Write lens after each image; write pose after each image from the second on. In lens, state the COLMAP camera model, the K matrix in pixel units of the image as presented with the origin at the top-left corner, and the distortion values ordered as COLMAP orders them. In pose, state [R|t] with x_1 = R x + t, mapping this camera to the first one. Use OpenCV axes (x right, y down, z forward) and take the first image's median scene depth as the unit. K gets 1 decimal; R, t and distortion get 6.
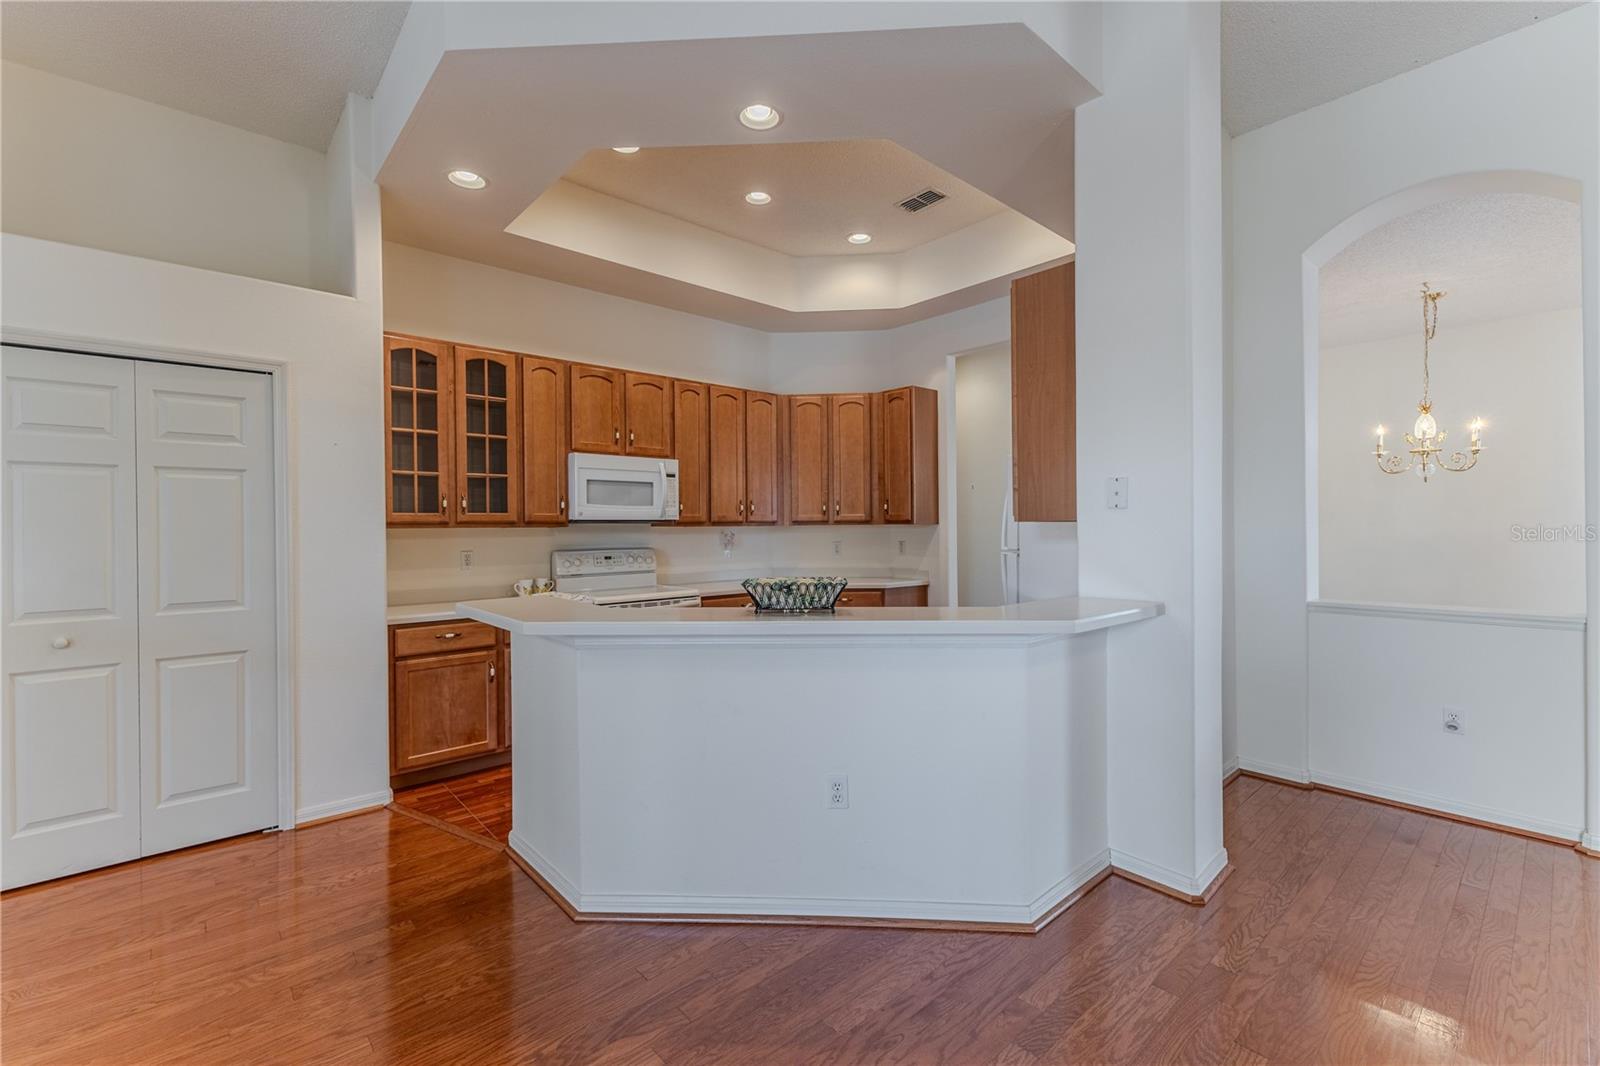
lens RADIAL K [[700.5, 0, 787.8], [0, 700.5, 529.4], [0, 0, 1]] dist [0.012113, -0.002165]
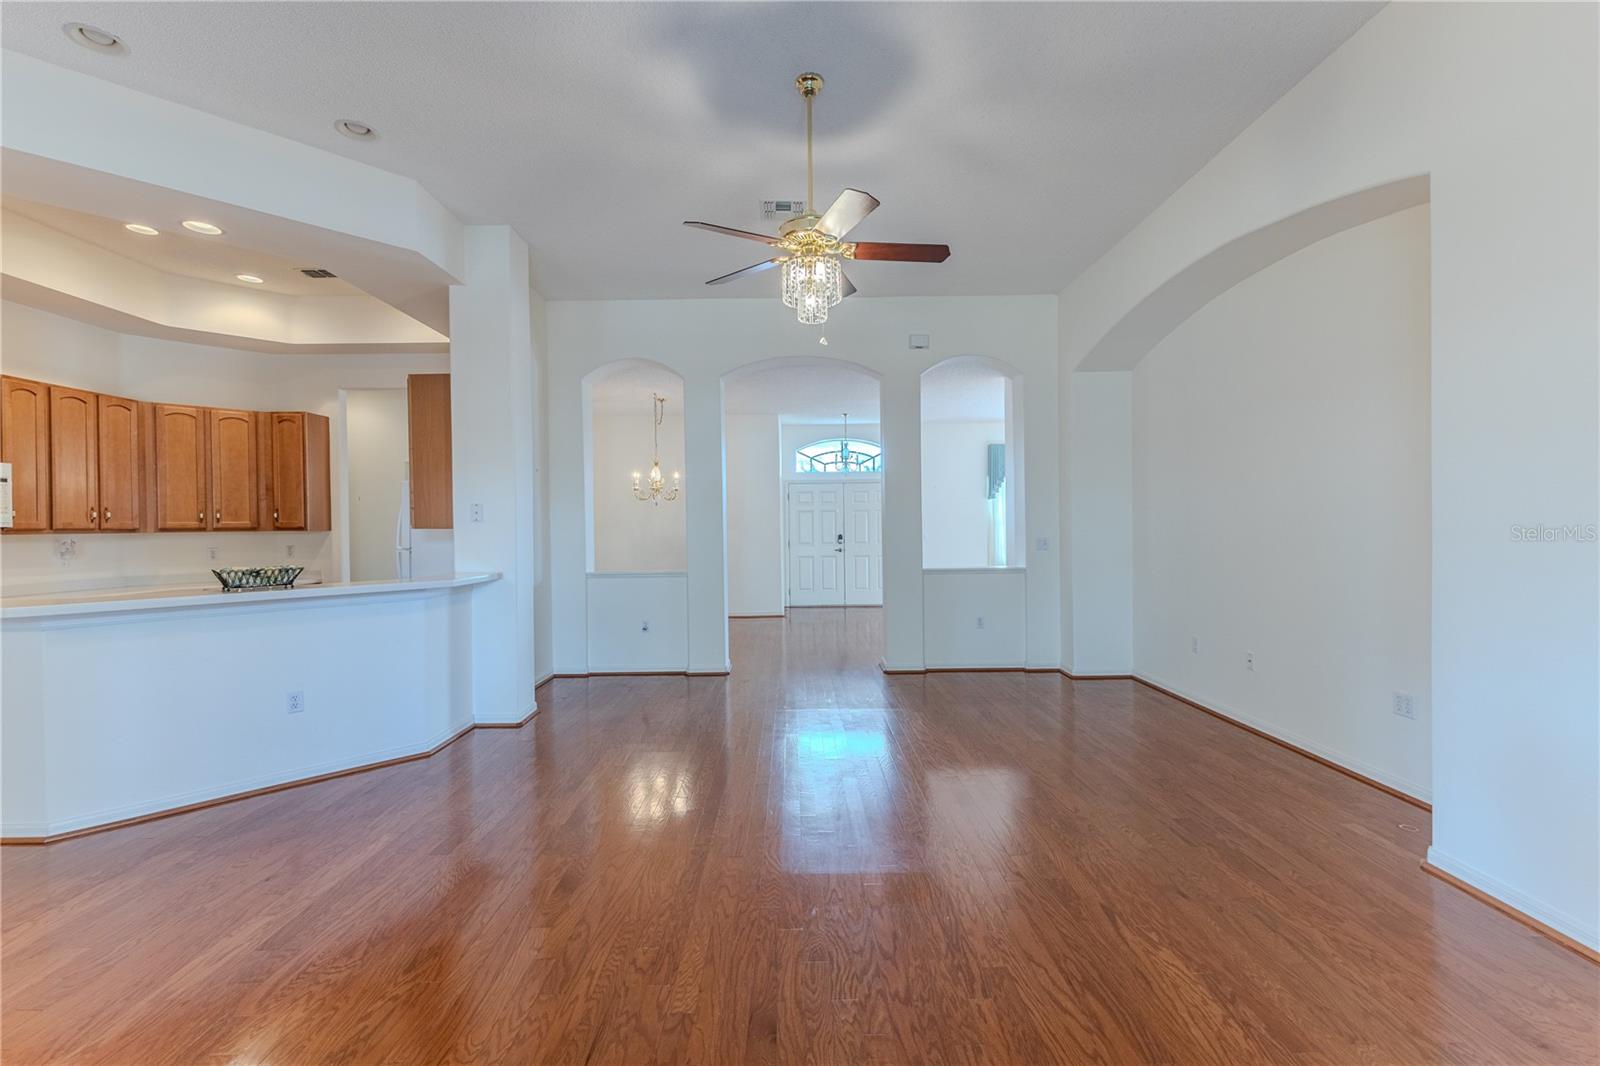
lens RADIAL K [[700.5, 0, 810.7], [0, 700.5, 528.2], [0, 0, 1]] dist [0.012113, -0.002165]
pose [[0.650088, -0.002258, 0.759855, -0.168830], [0.009689, 0.999939, -0.005317, 0.002838], [-0.759797, 0.010819, 0.650071, -0.405075]]
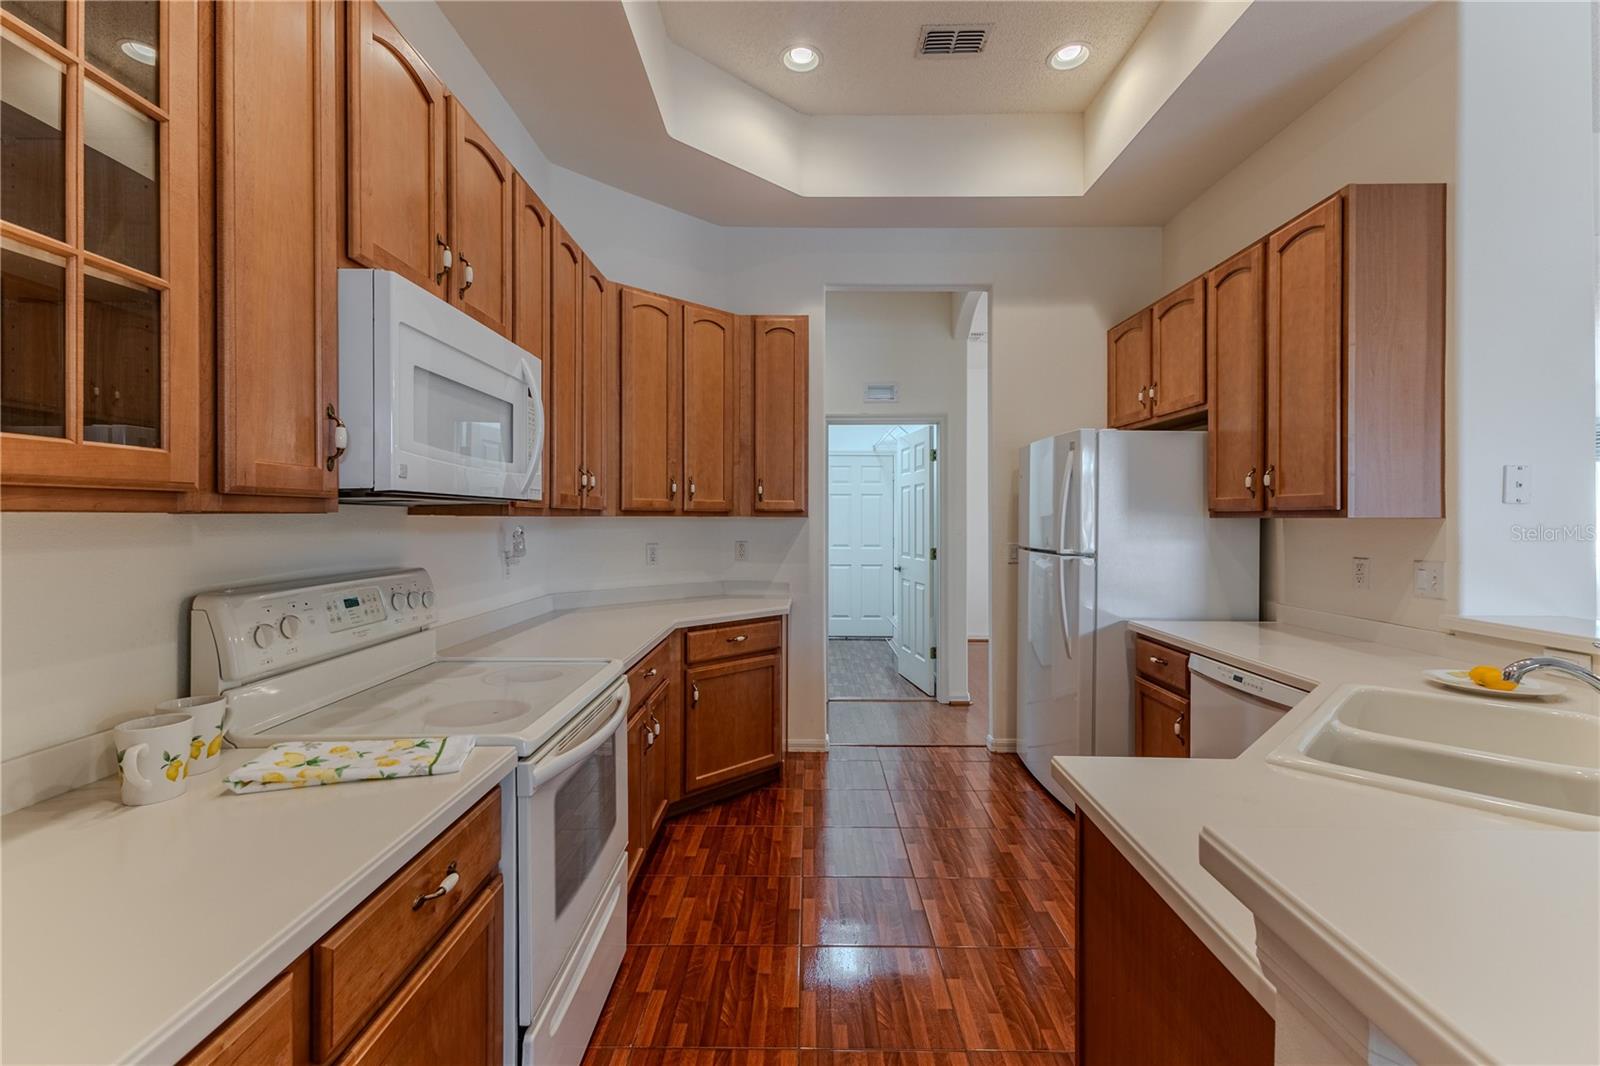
lens RADIAL K [[700.5, 0, 791.4], [0, 700.5, 519.7], [0, 0, 1]] dist [0.012113, -0.002165]
pose [[0.672221, 0.009204, 0.740293, -0.346150], [-0.006823, 0.999957, -0.006237, -0.000176], [-0.740319, -0.000858, 0.672255, 0.559746]]
